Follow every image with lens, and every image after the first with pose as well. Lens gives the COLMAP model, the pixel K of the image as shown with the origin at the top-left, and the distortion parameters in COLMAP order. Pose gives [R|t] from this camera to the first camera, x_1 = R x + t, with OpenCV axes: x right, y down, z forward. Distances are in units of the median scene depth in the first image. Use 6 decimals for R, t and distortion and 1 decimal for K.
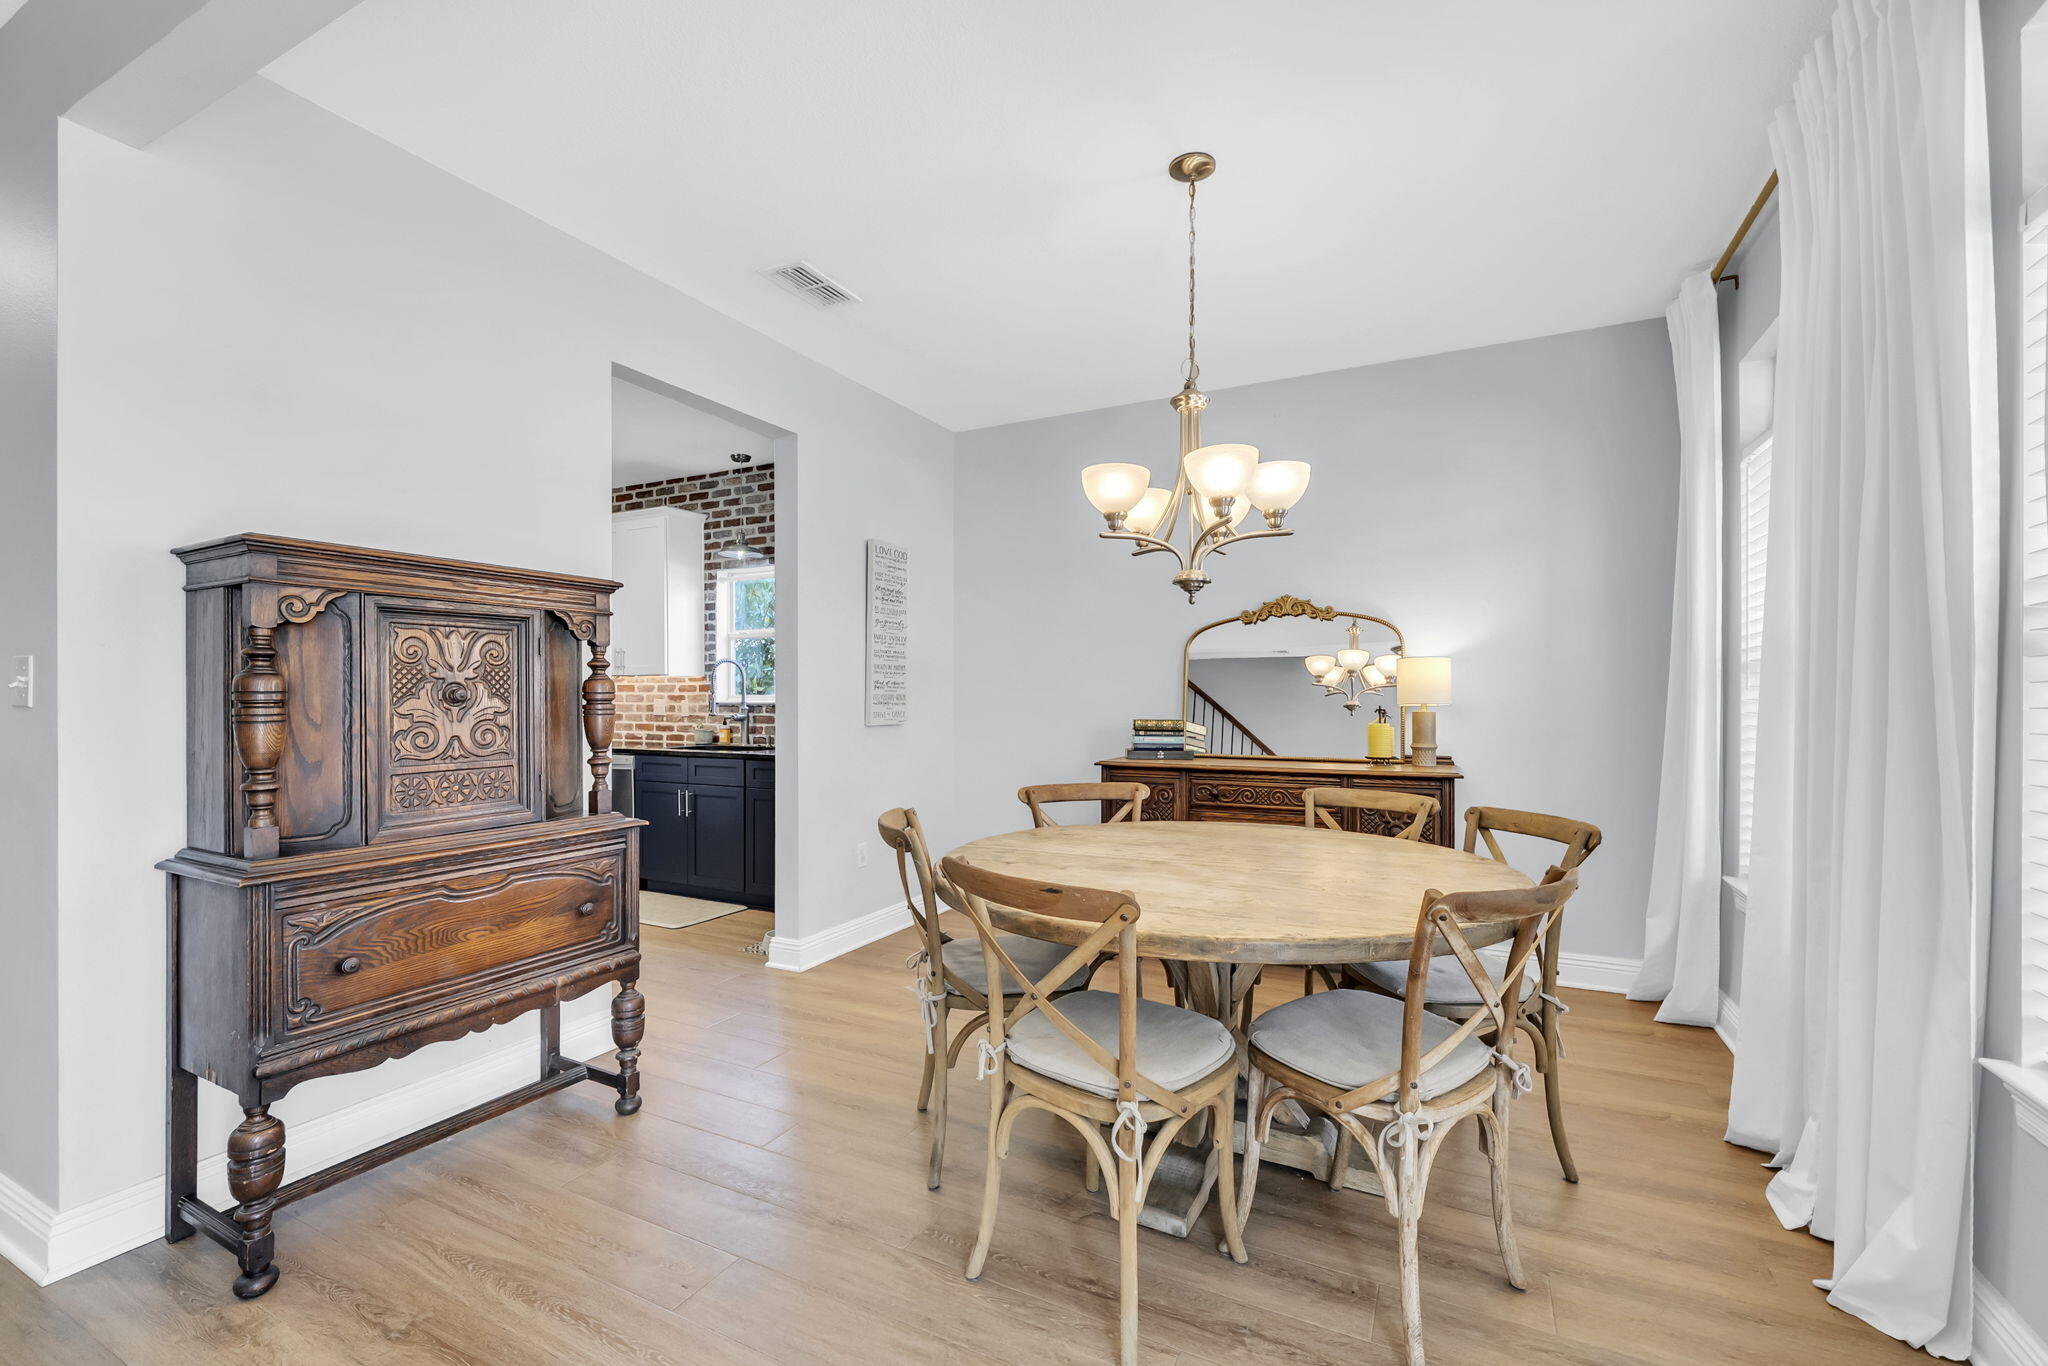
lens RADIAL K [[867.6, 0, 1016.9], [0, 867.6, 693.0], [0, 0, 1]] dist [-0.003685, -0.000232]
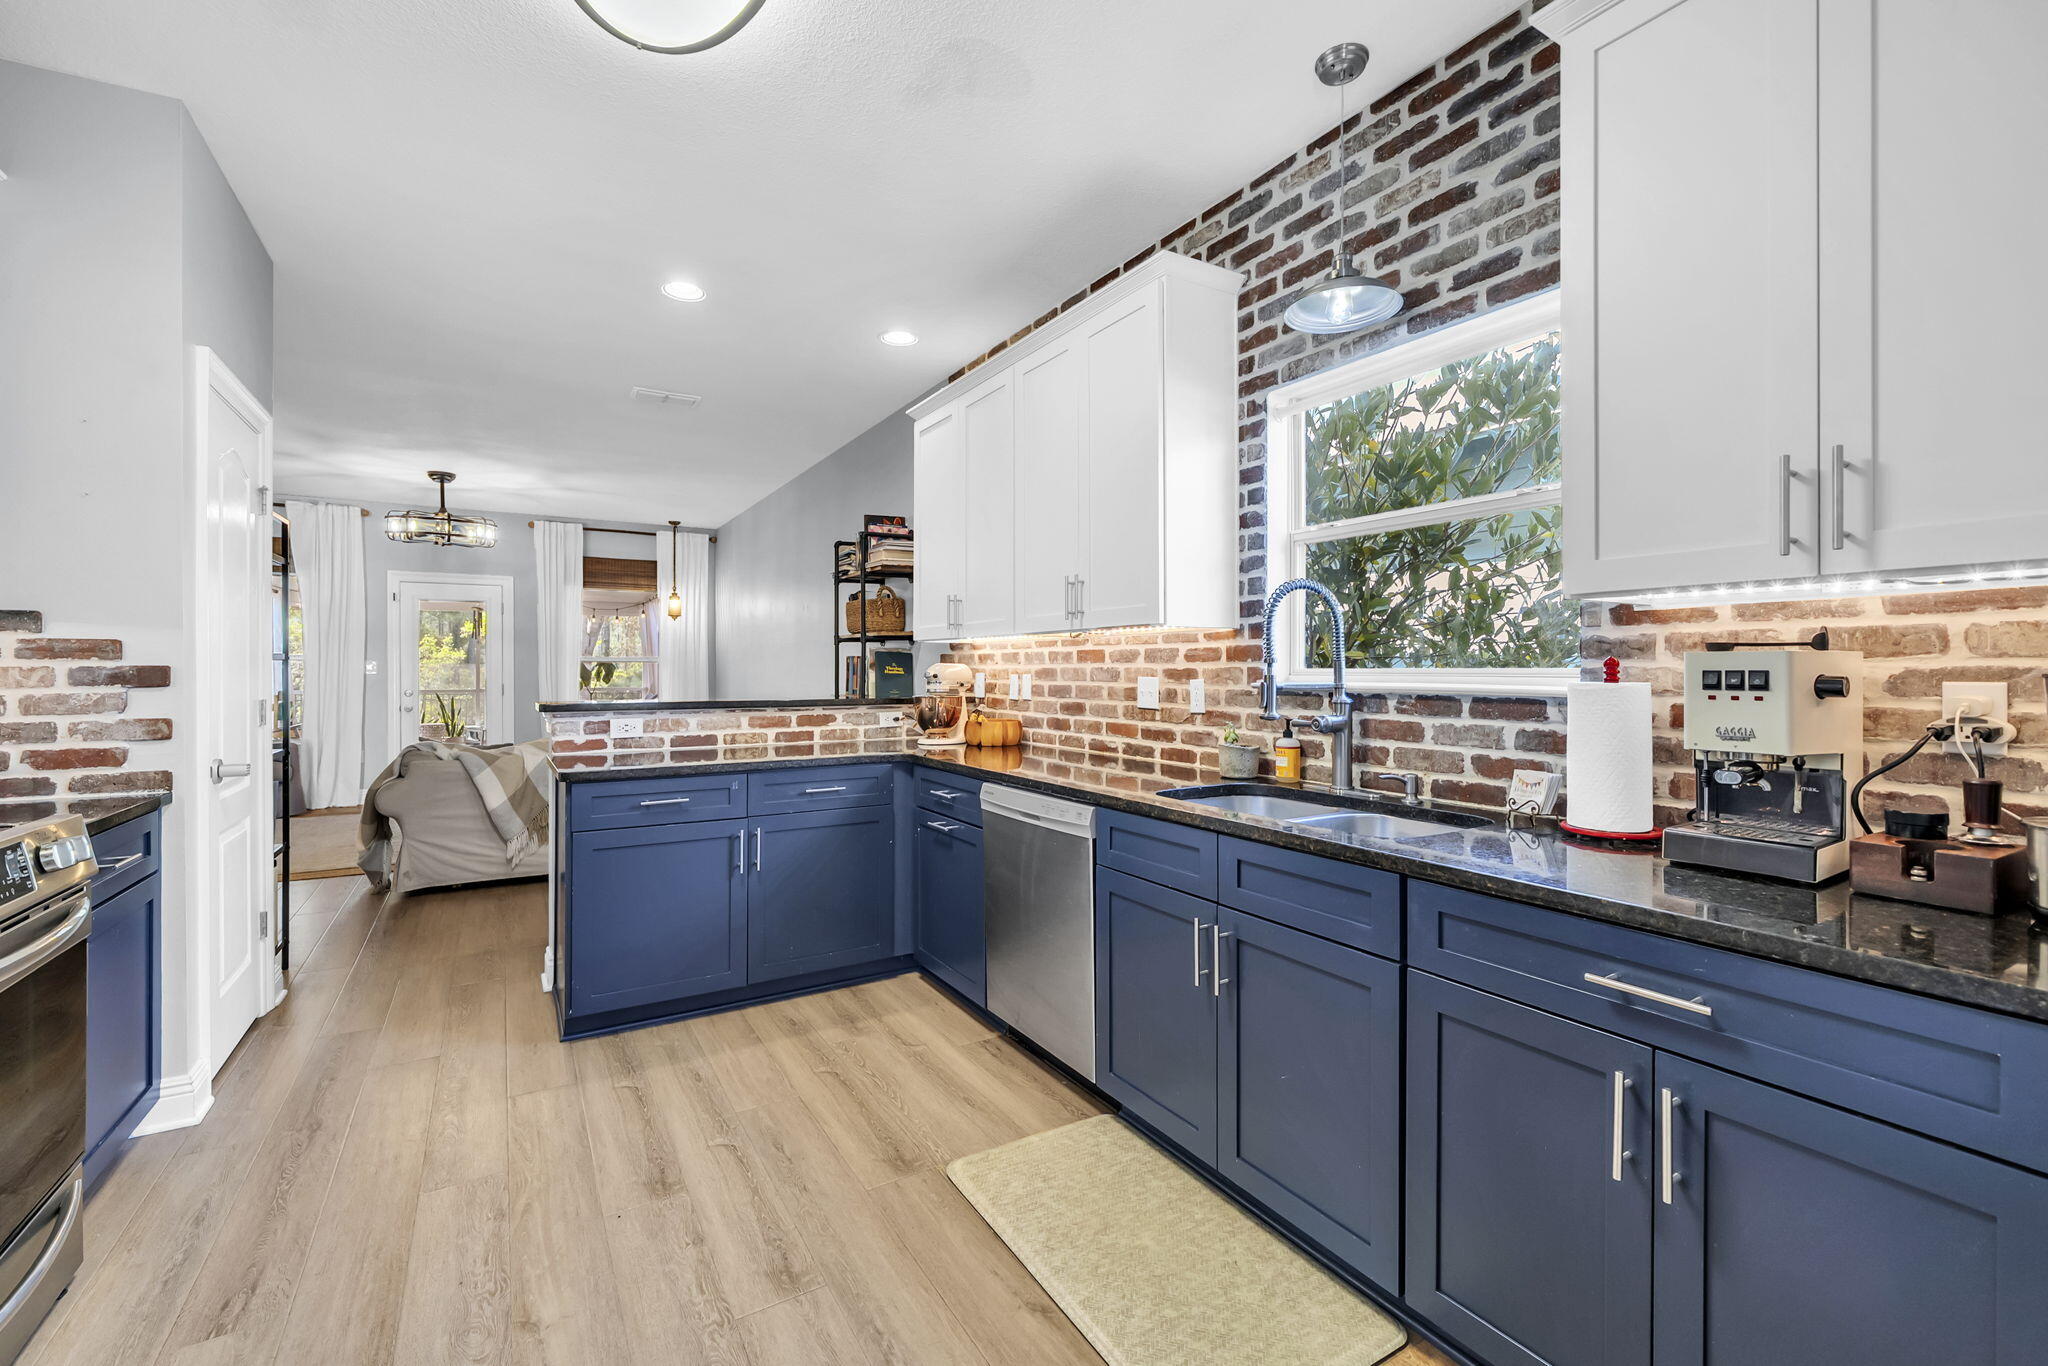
lens RADIAL K [[867.6, 0, 1020.2], [0, 867.6, 674.5], [0, 0, 1]] dist [-0.003685, -0.000232]
pose [[0.858163, 0.004244, -0.513359, -0.224871], [0.001156, 0.999947, 0.010198, 0.000449], [0.513375, -0.009345, 0.858113, 0.547990]]
